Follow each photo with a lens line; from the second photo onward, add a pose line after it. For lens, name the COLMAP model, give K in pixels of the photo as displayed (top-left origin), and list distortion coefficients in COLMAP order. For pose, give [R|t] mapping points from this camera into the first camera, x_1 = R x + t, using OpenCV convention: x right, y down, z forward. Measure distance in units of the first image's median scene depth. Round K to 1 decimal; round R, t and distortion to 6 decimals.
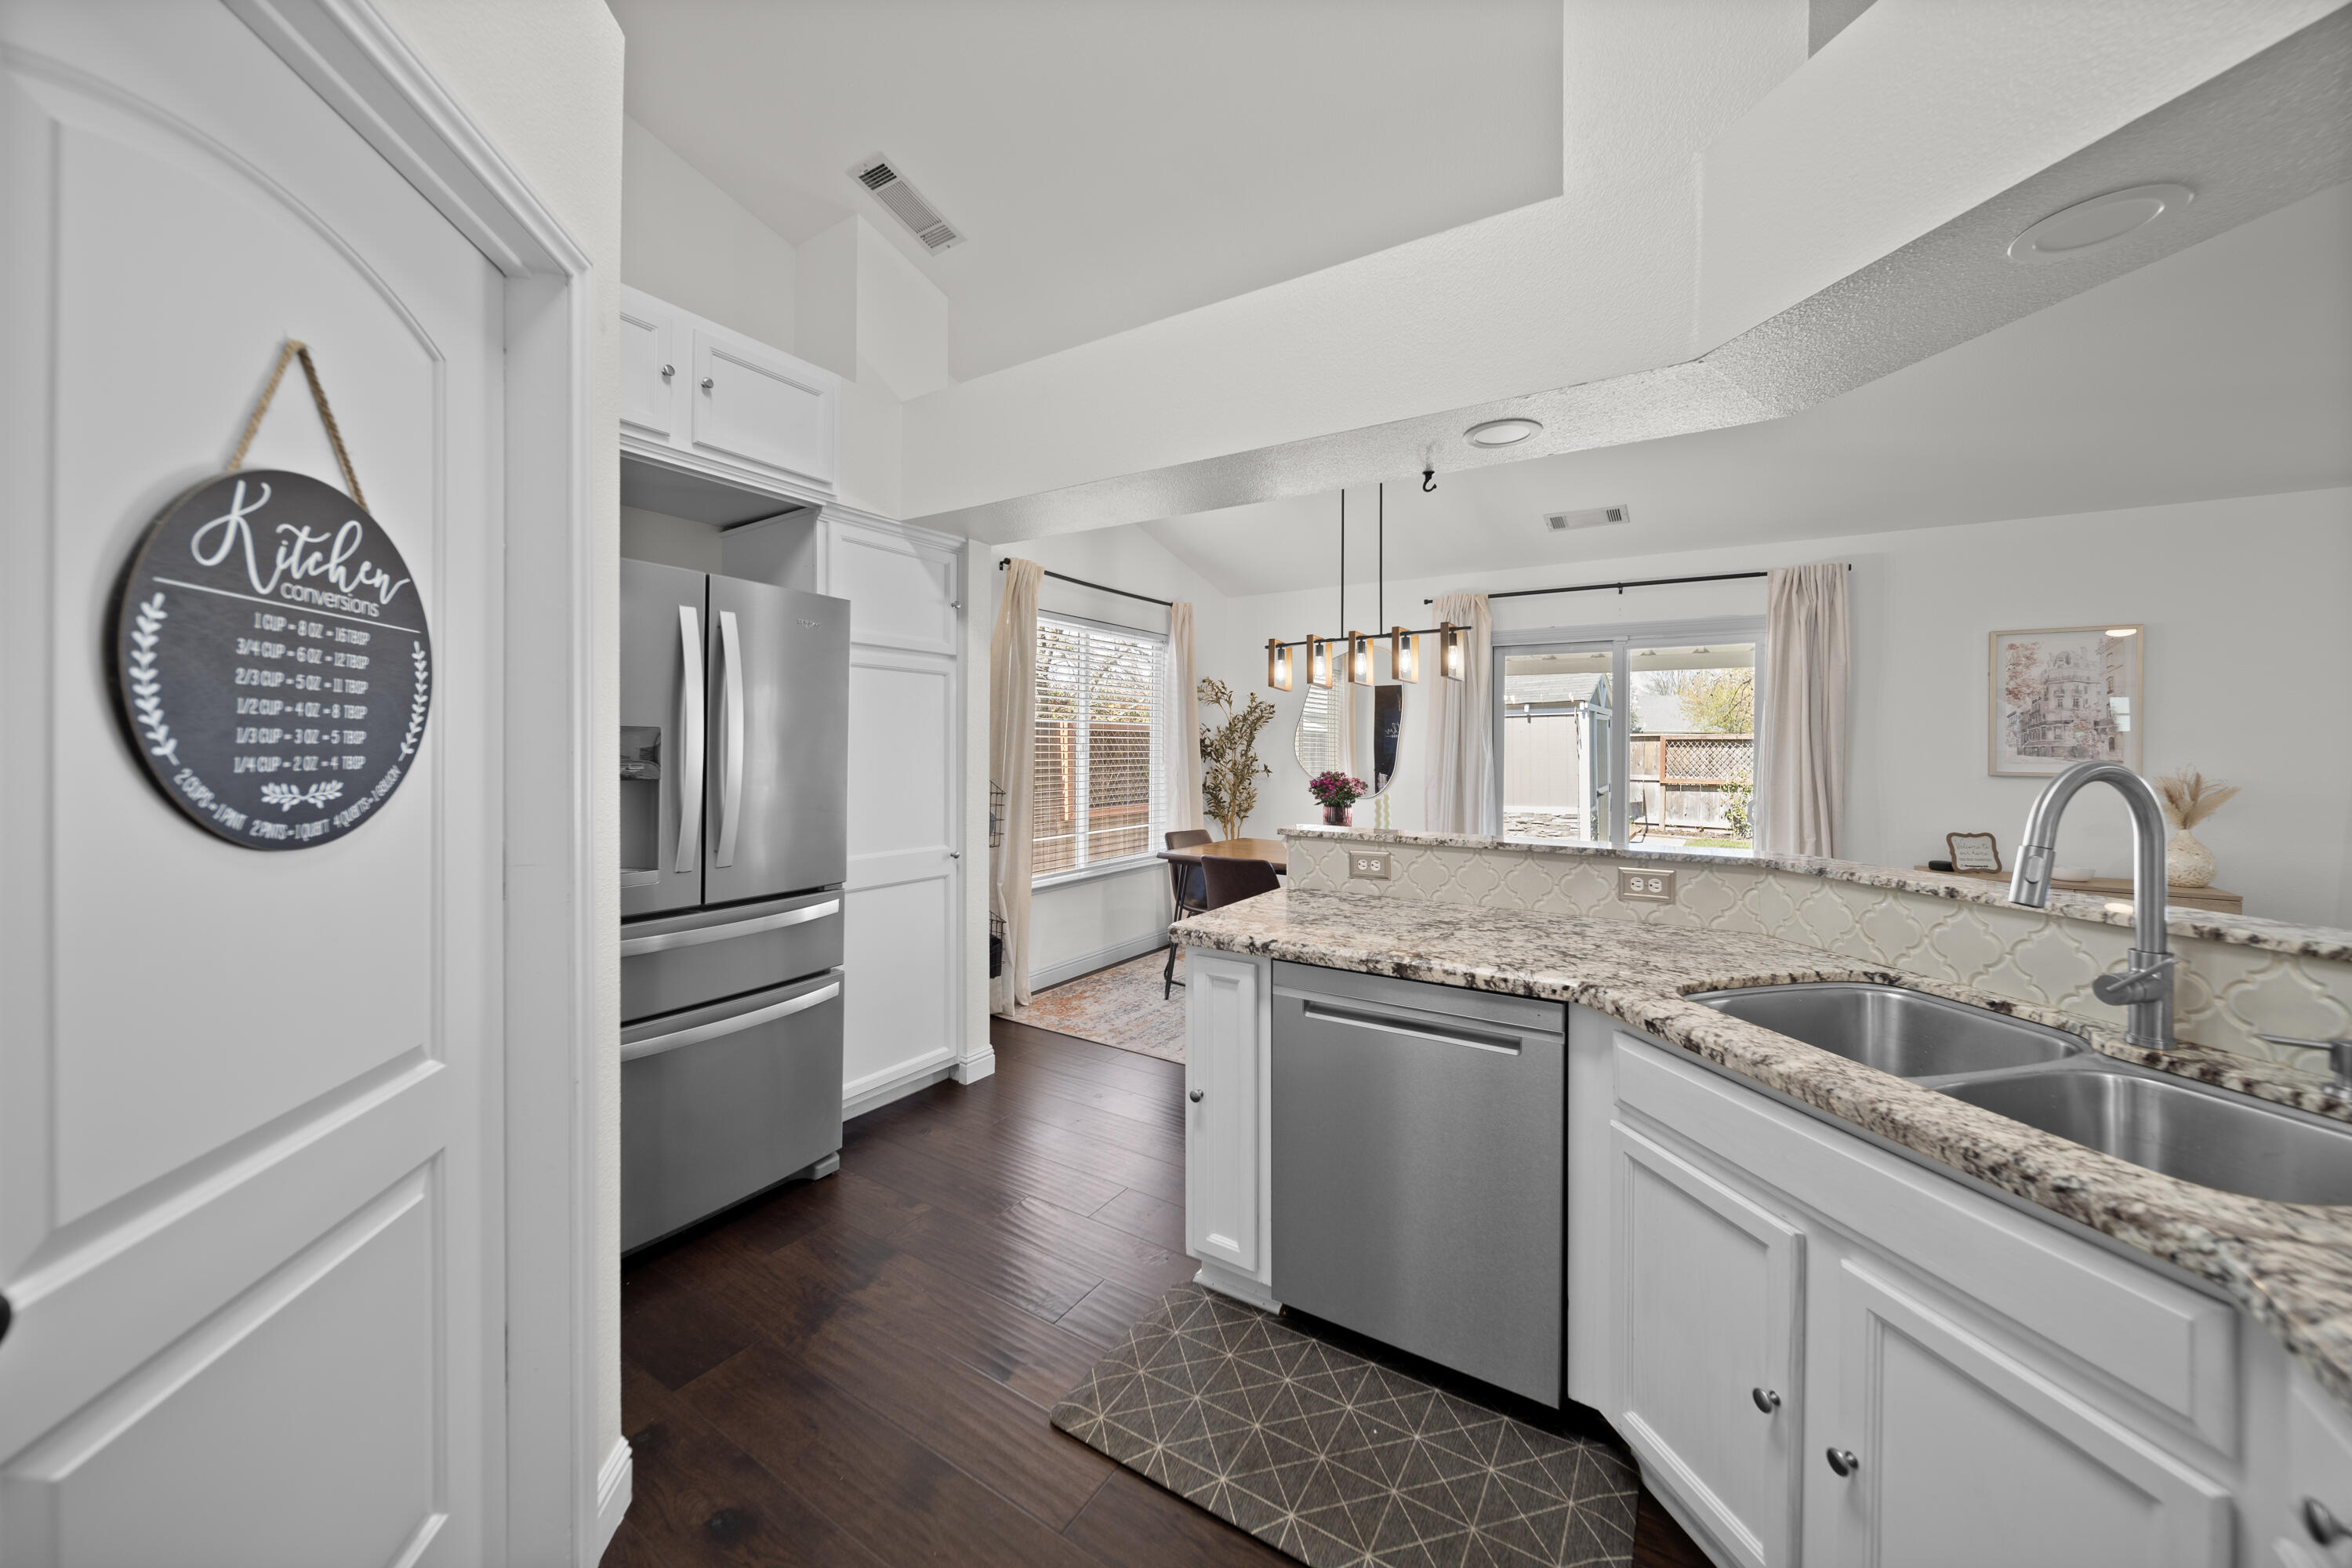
lens RADIAL K [[838.4, 0, 1182.1], [0, 838.4, 745.3], [0, 0, 1]] dist [-0.002068, -0.000404]
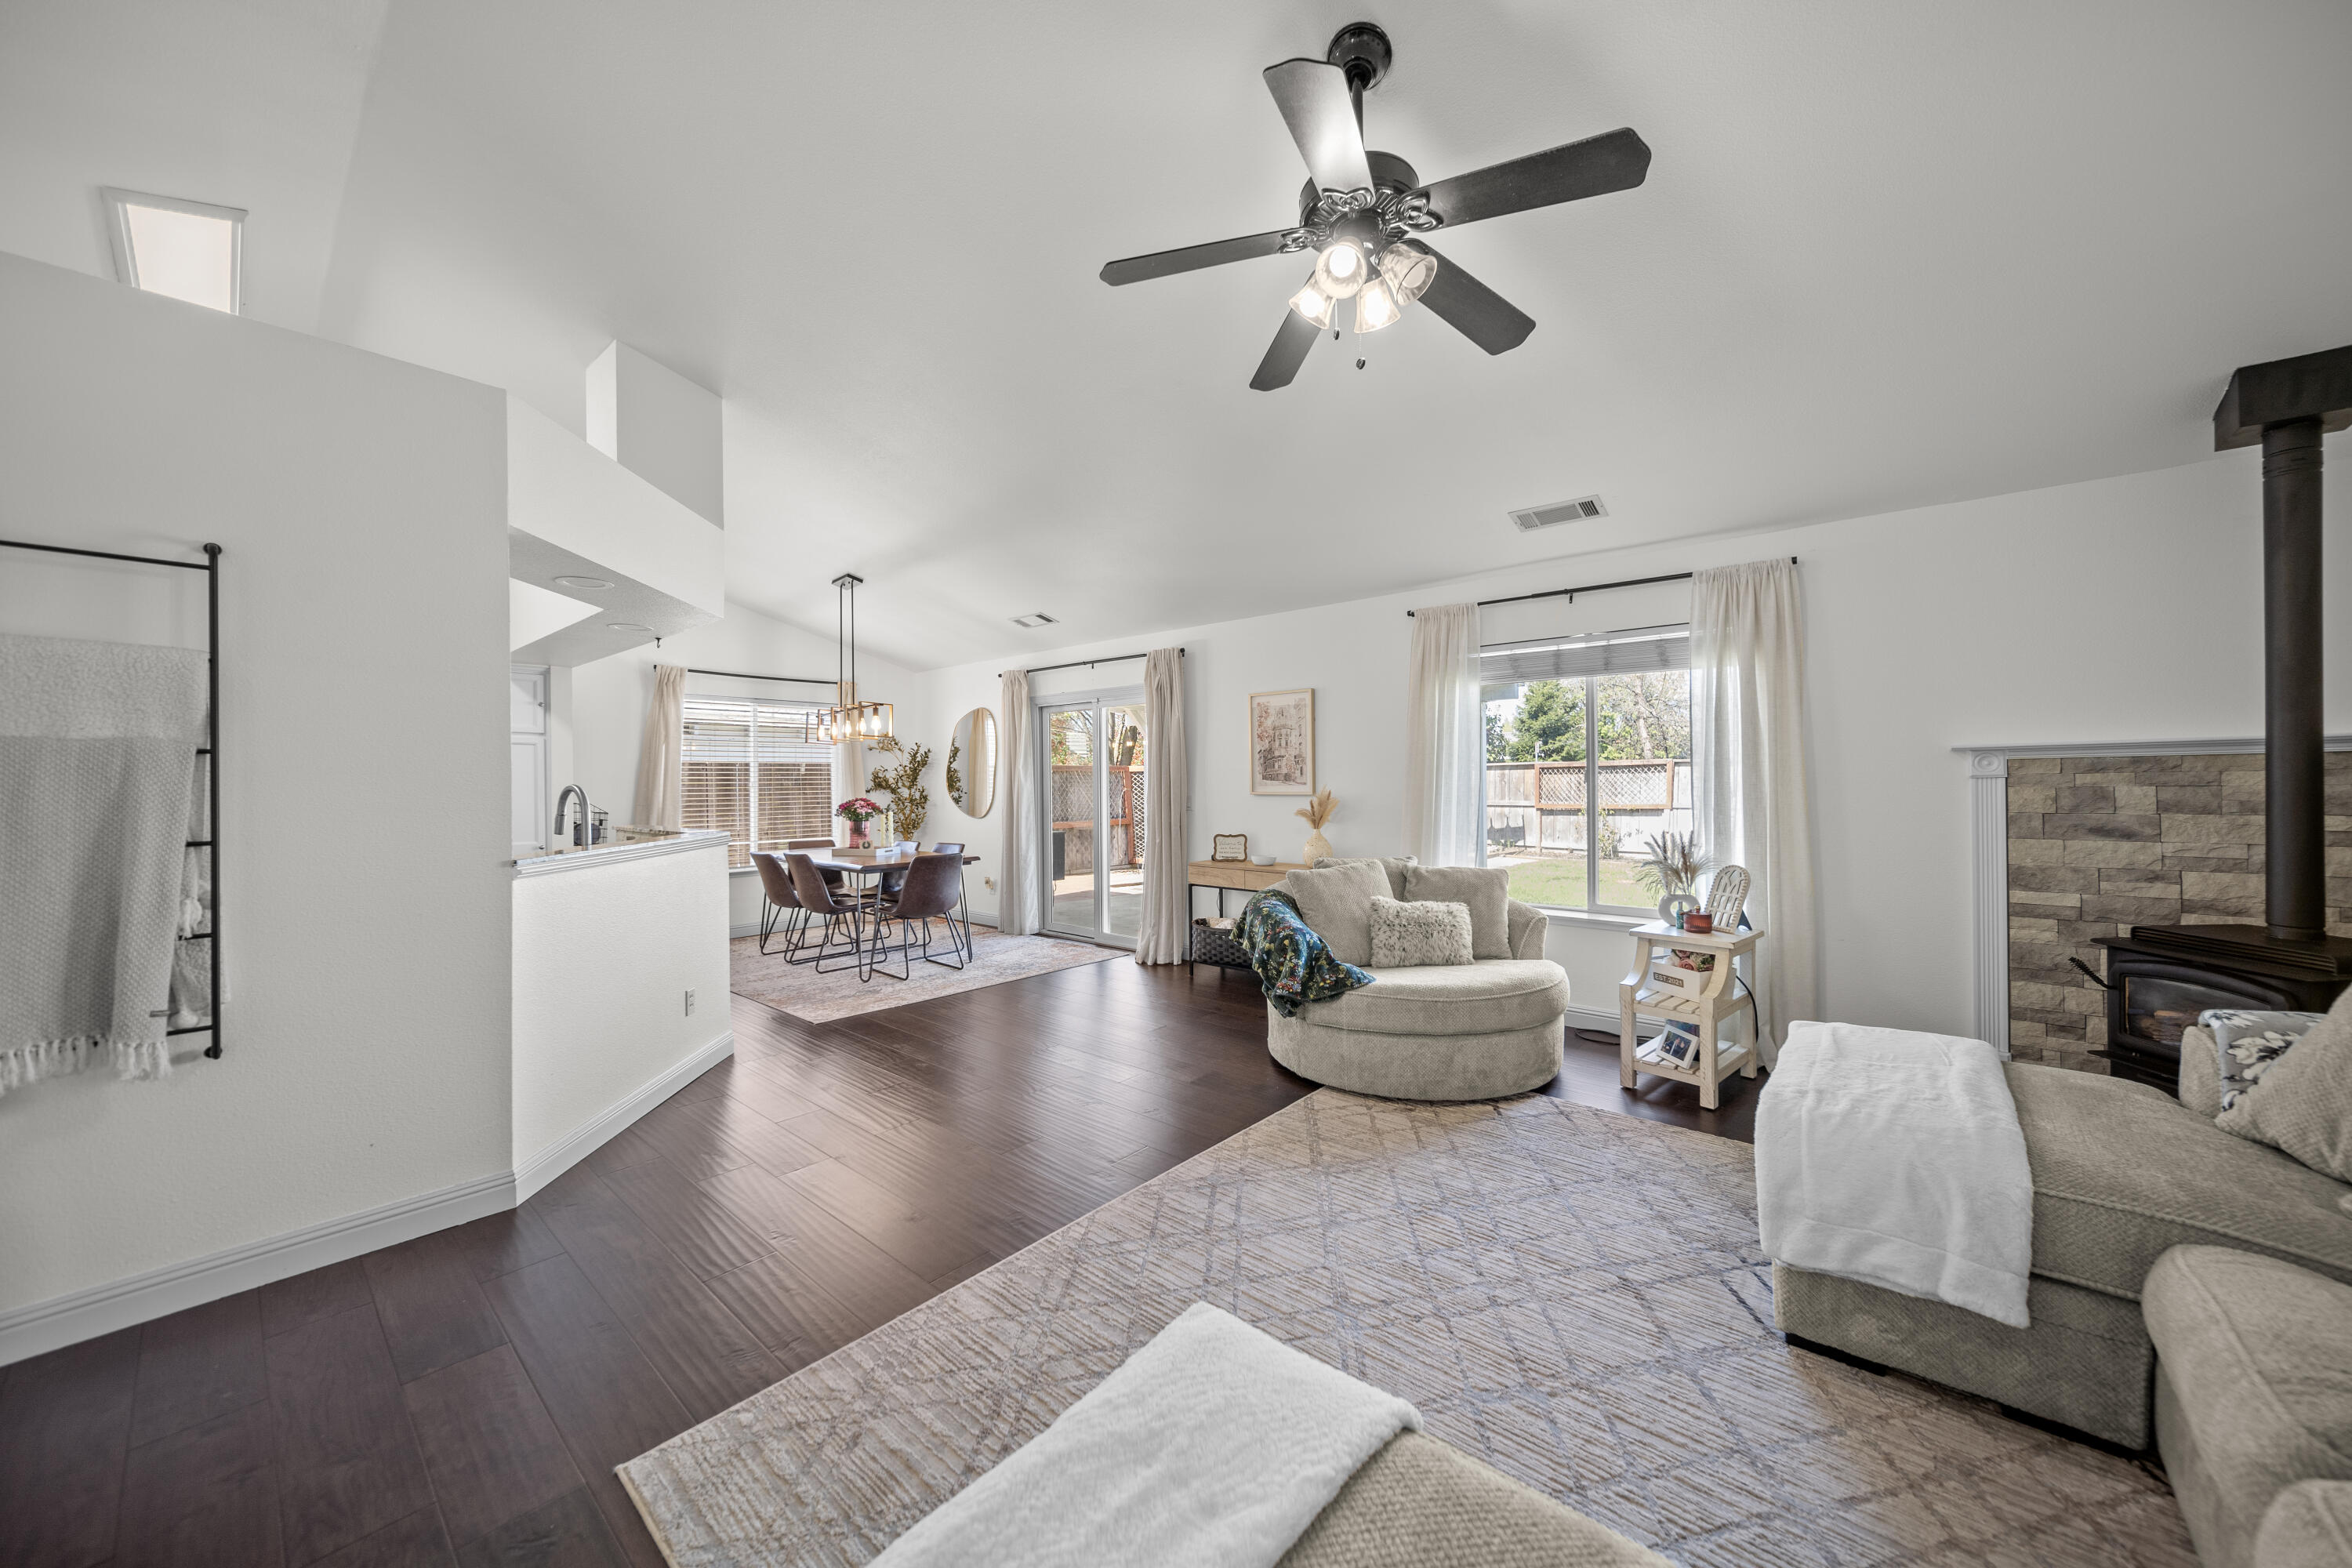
lens RADIAL K [[838.4, 0, 1186.3], [0, 838.4, 777.9], [0, 0, 1]] dist [-0.002068, -0.000404]
pose [[0.990123, -0.016513, -0.139228, 4.428392], [0.016230, 0.999863, -0.003166, 0.044719], [0.139261, 0.000875, 0.990255, -1.839592]]
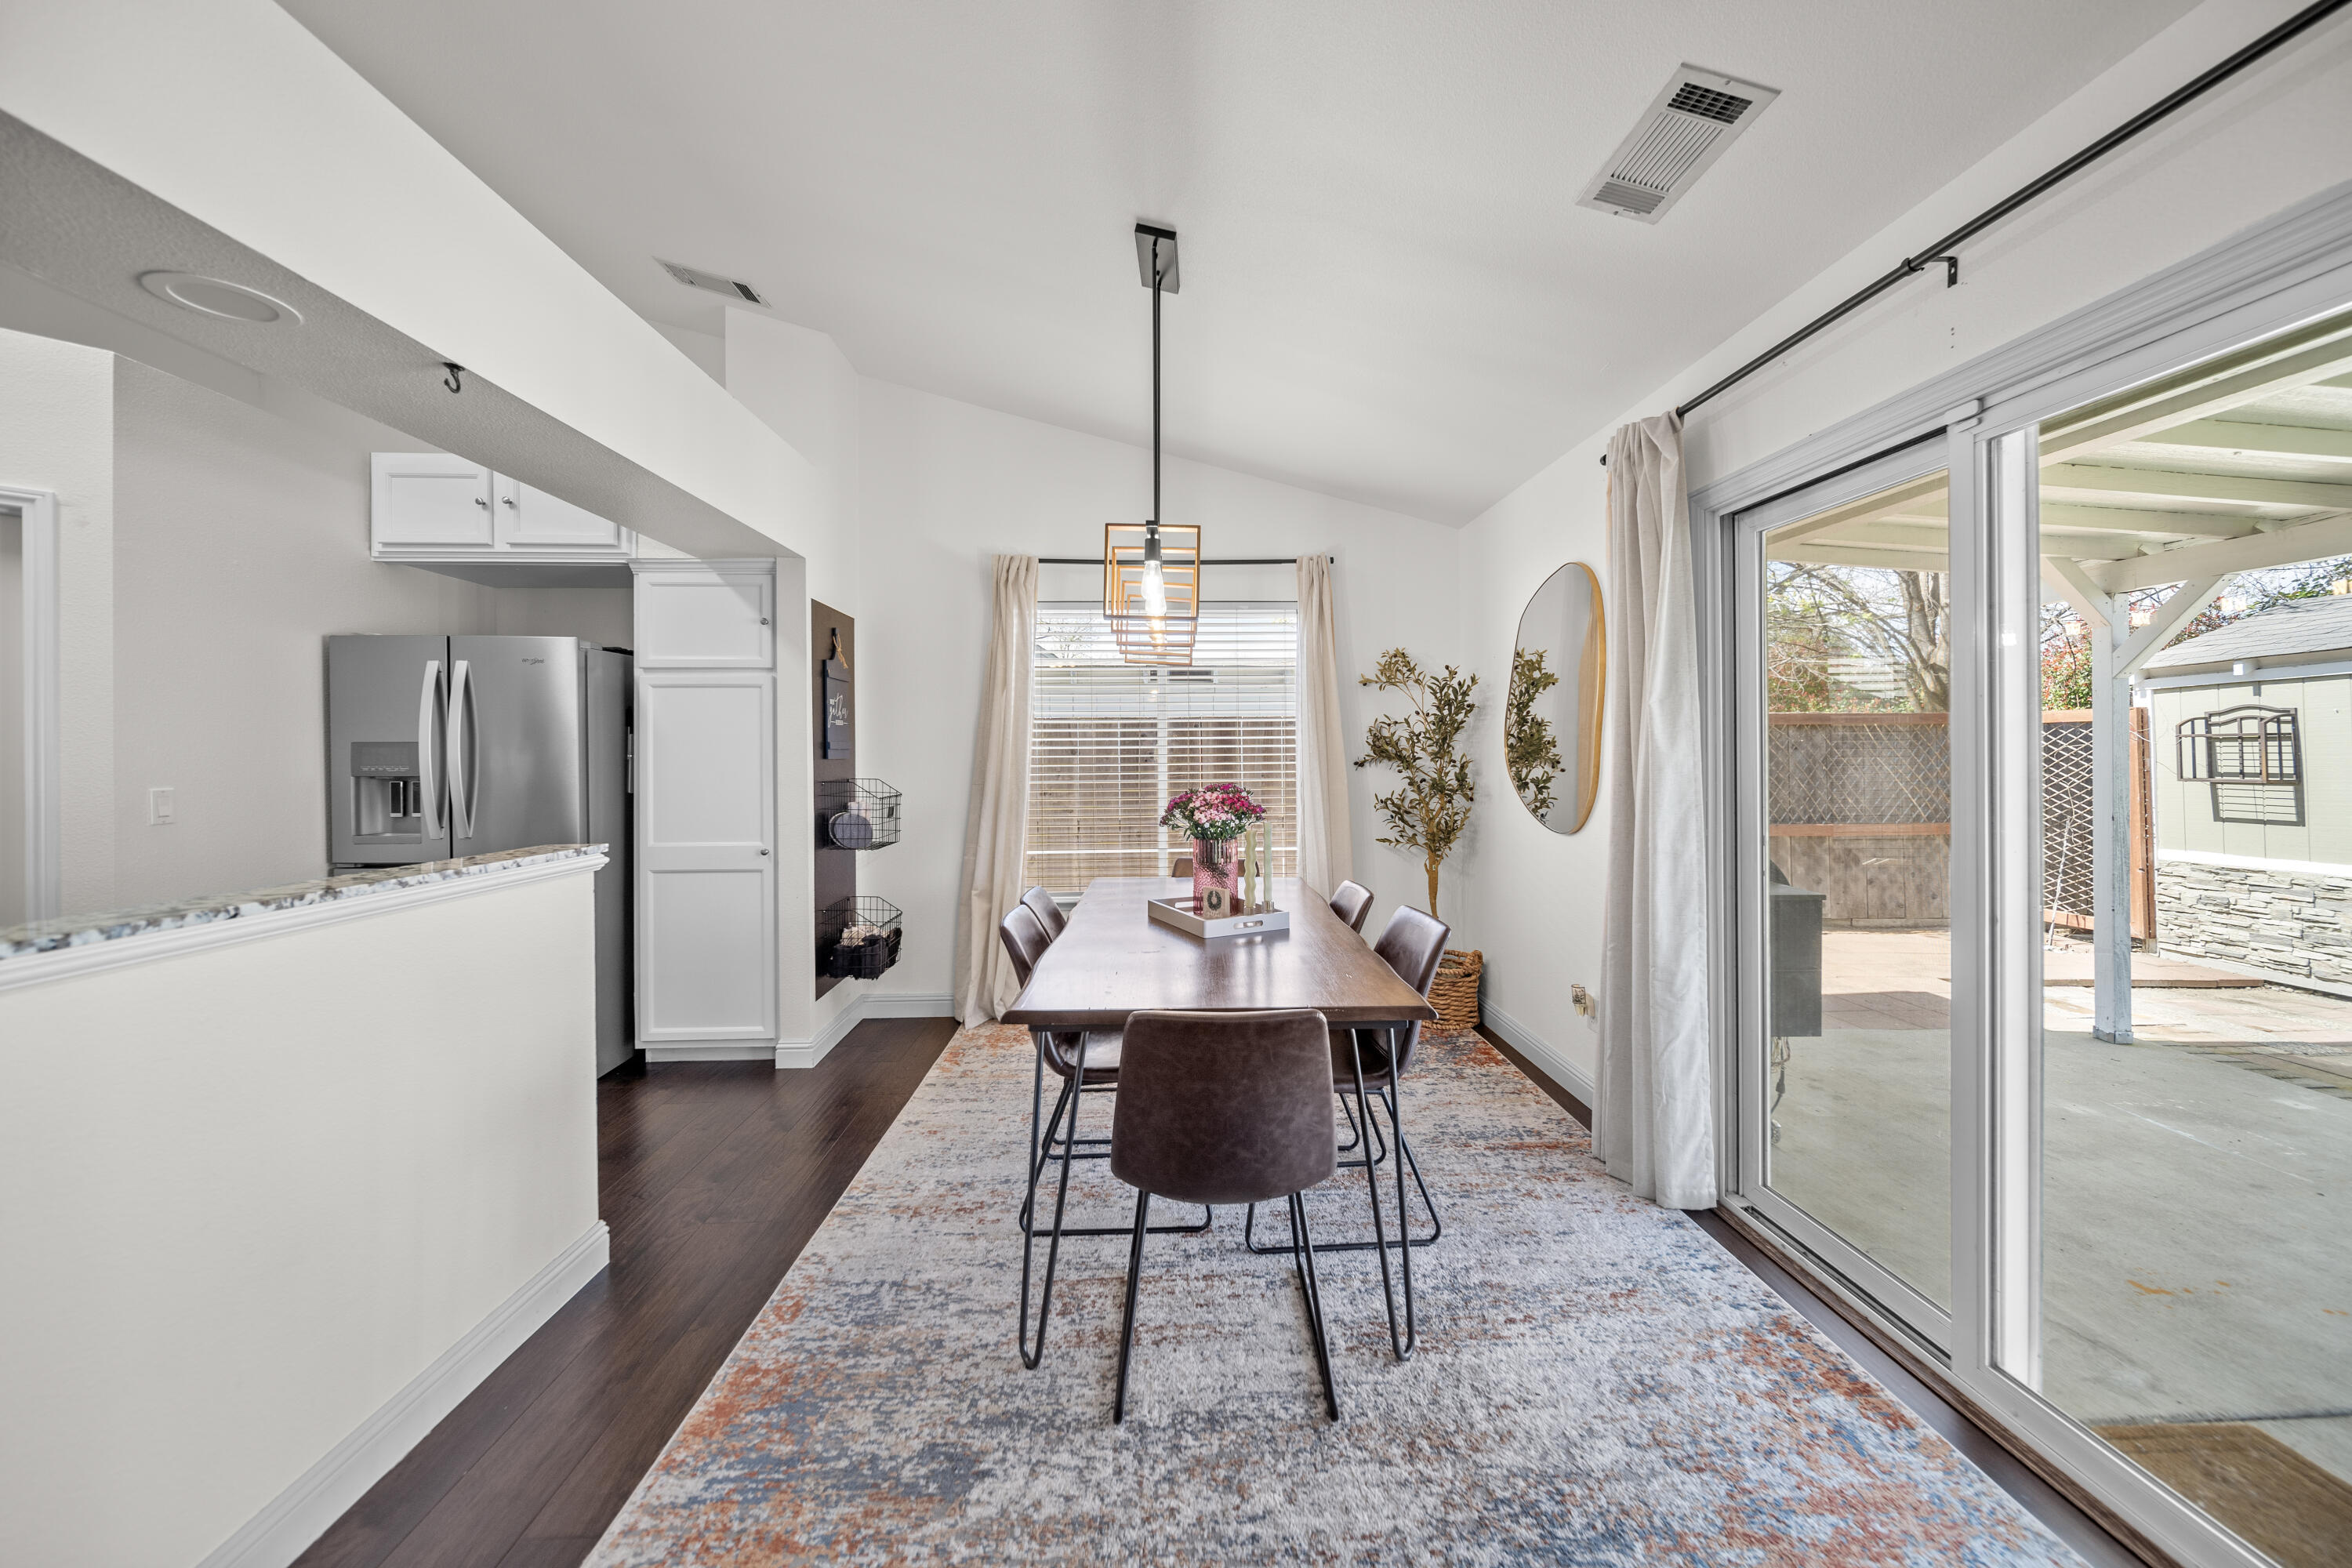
lens RADIAL K [[838.4, 0, 1187.2], [0, 838.4, 753.0], [0, 0, 1]] dist [-0.002068, -0.000404]
pose [[0.576046, -0.007817, -0.817380, 3.162534], [0.011289, 0.999935, -0.001608, 0.037129], [0.817339, -0.008301, 0.576097, 2.789094]]
